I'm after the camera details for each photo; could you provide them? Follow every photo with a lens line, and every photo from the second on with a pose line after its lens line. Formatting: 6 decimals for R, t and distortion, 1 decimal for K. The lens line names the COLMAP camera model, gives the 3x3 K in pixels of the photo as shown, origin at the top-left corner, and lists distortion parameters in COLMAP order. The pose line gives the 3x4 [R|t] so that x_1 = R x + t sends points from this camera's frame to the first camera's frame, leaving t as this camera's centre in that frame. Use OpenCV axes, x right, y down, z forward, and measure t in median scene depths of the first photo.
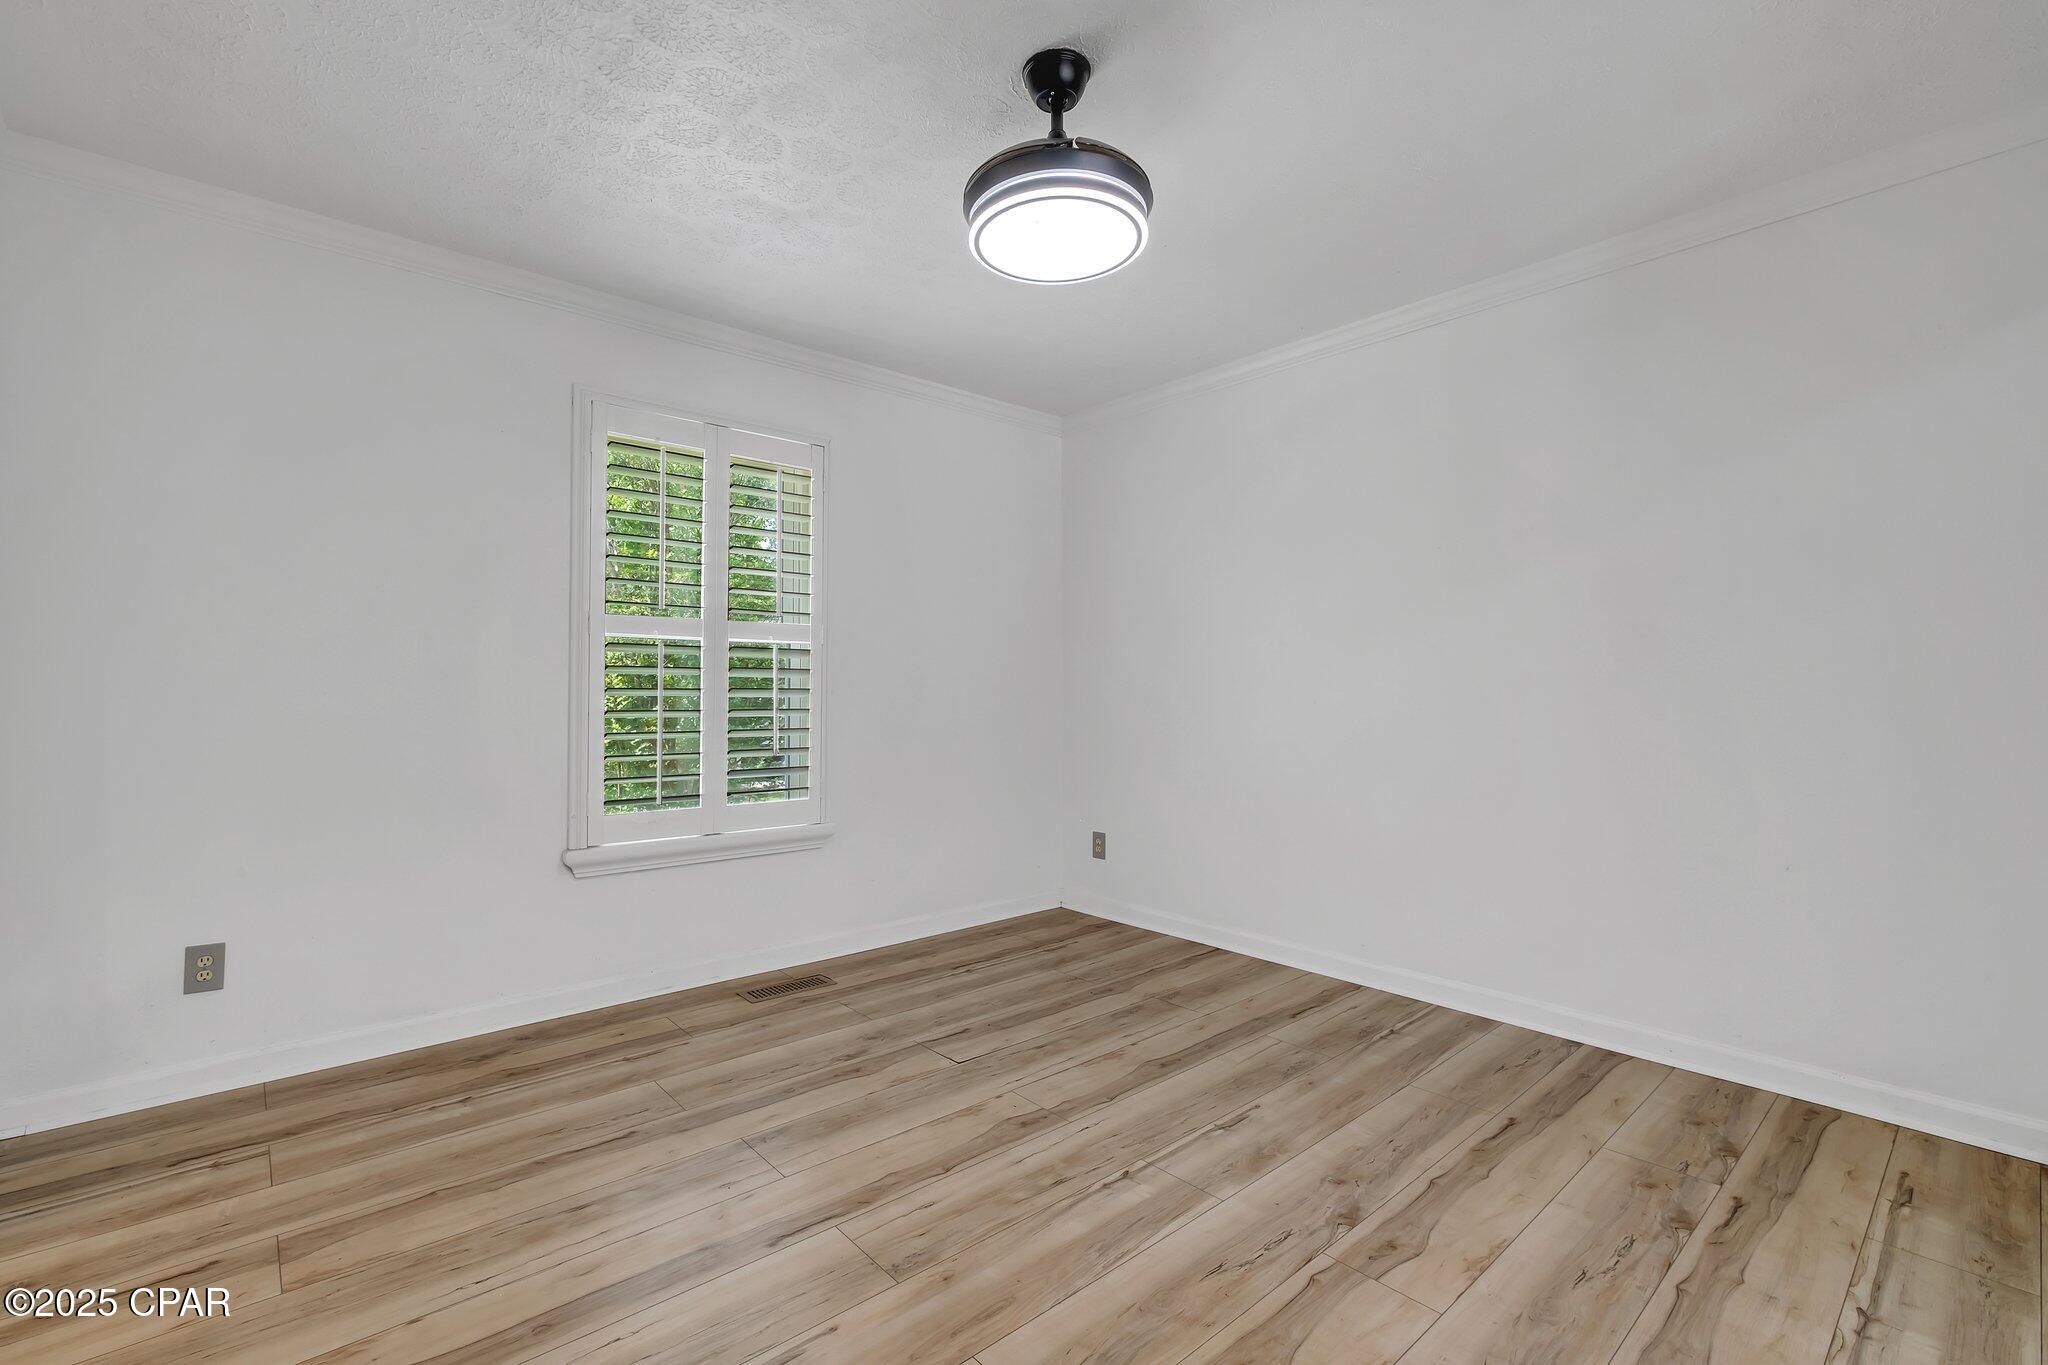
lens RADIAL K [[899.0, 0, 1024.5], [0, 899.0, 689.1], [0, 0, 1]] dist [-0.004400, -0.000173]
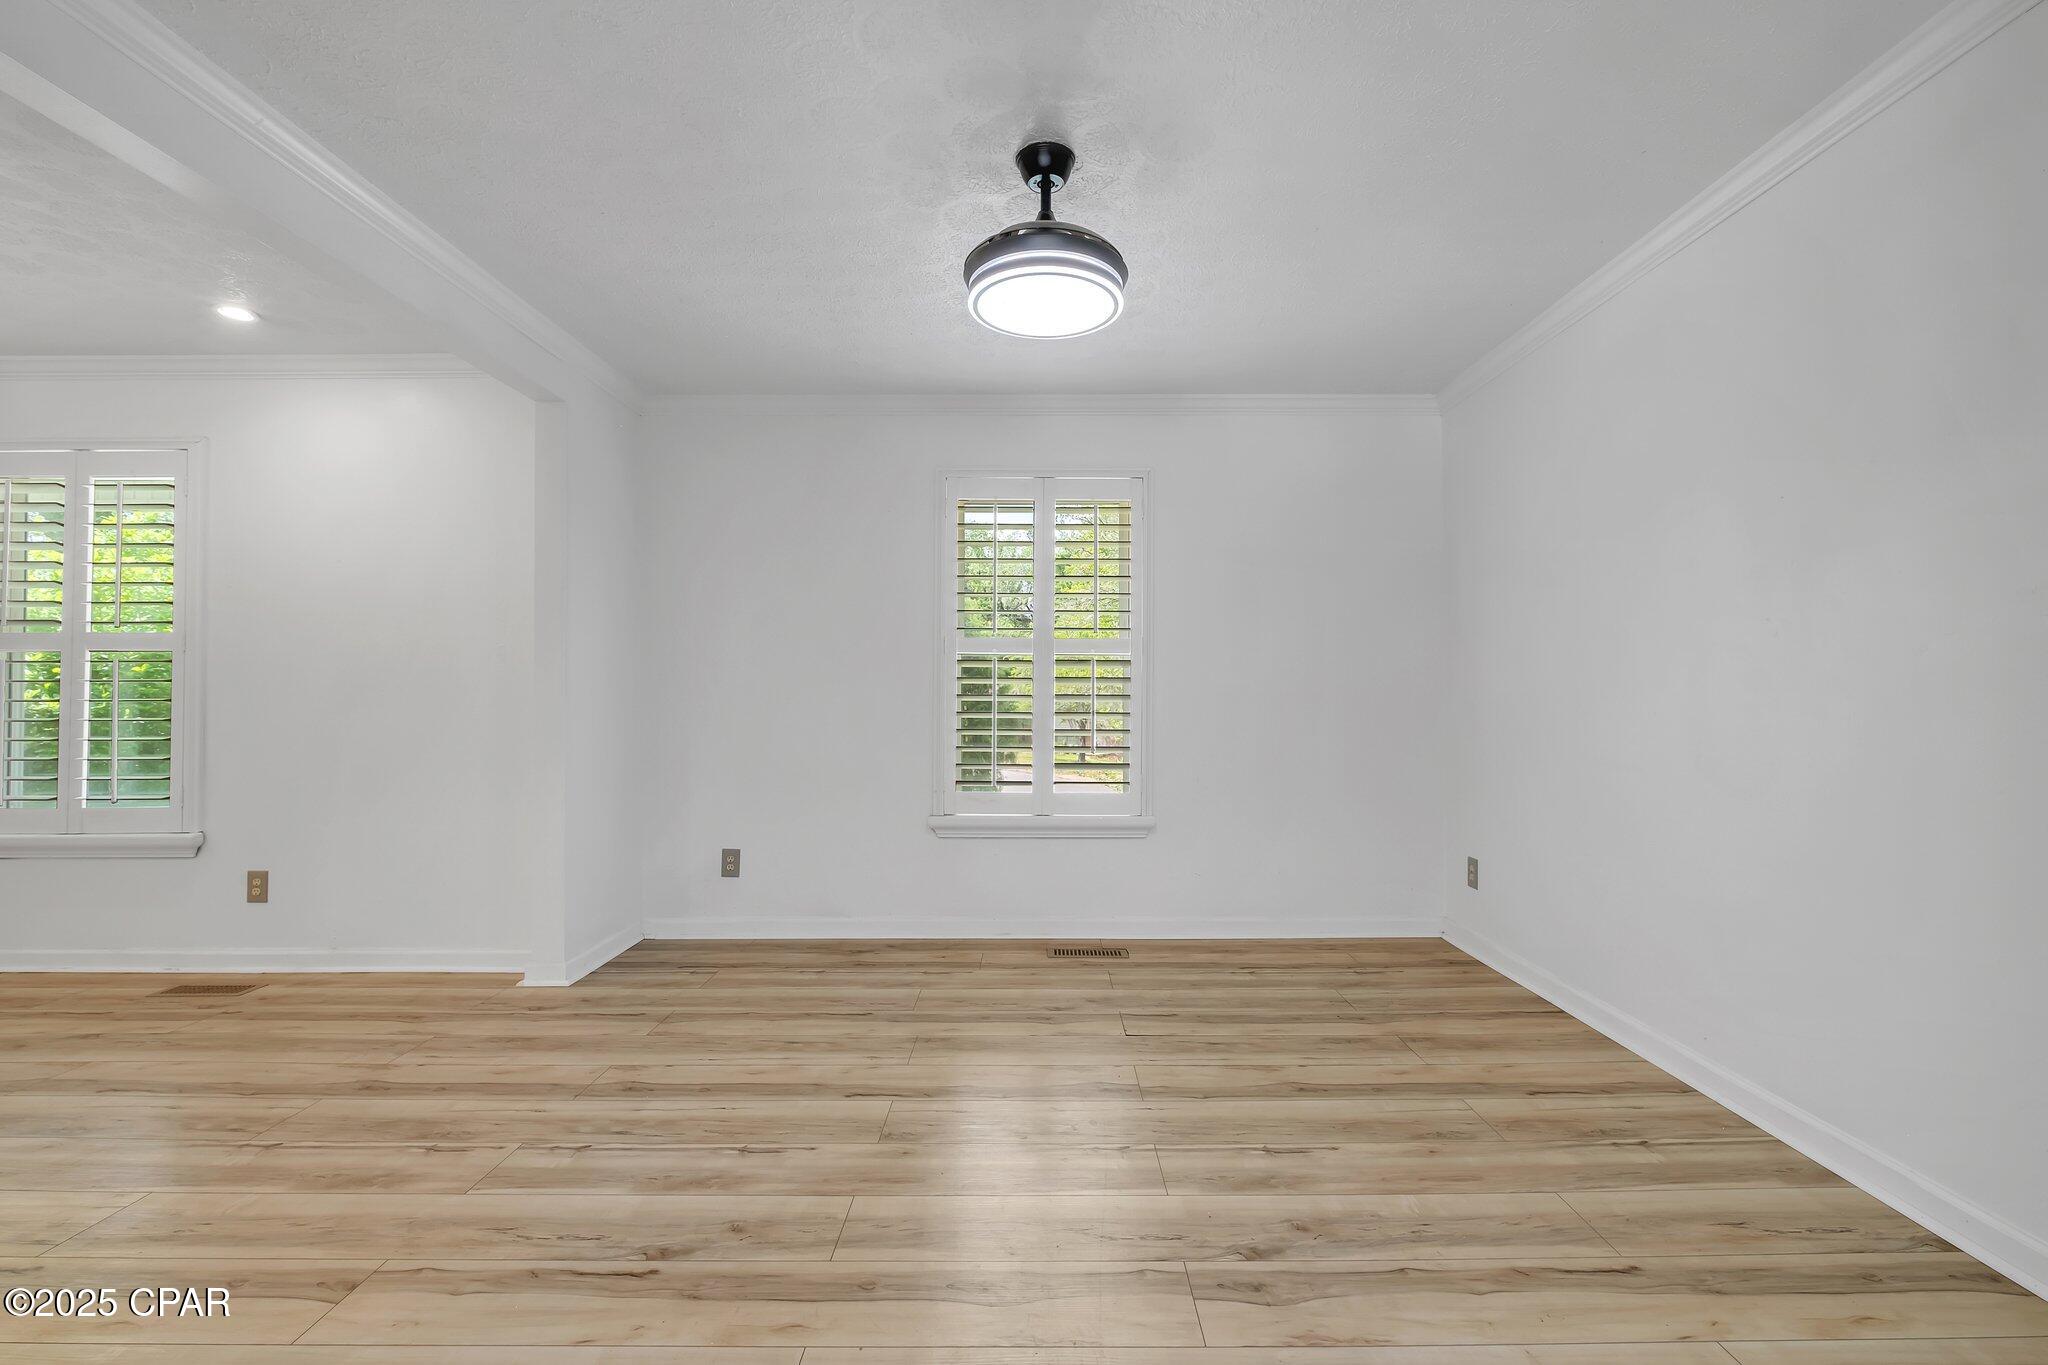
lens RADIAL K [[899.0, 0, 1024.5], [0, 899.0, 689.1], [0, 0, 1]] dist [-0.004400, -0.000173]
pose [[0.755753, -0.006211, -0.654827, 0.533052], [0.000452, 0.999960, -0.008962, 0.003544], [0.654856, 0.006477, 0.755726, 0.083472]]
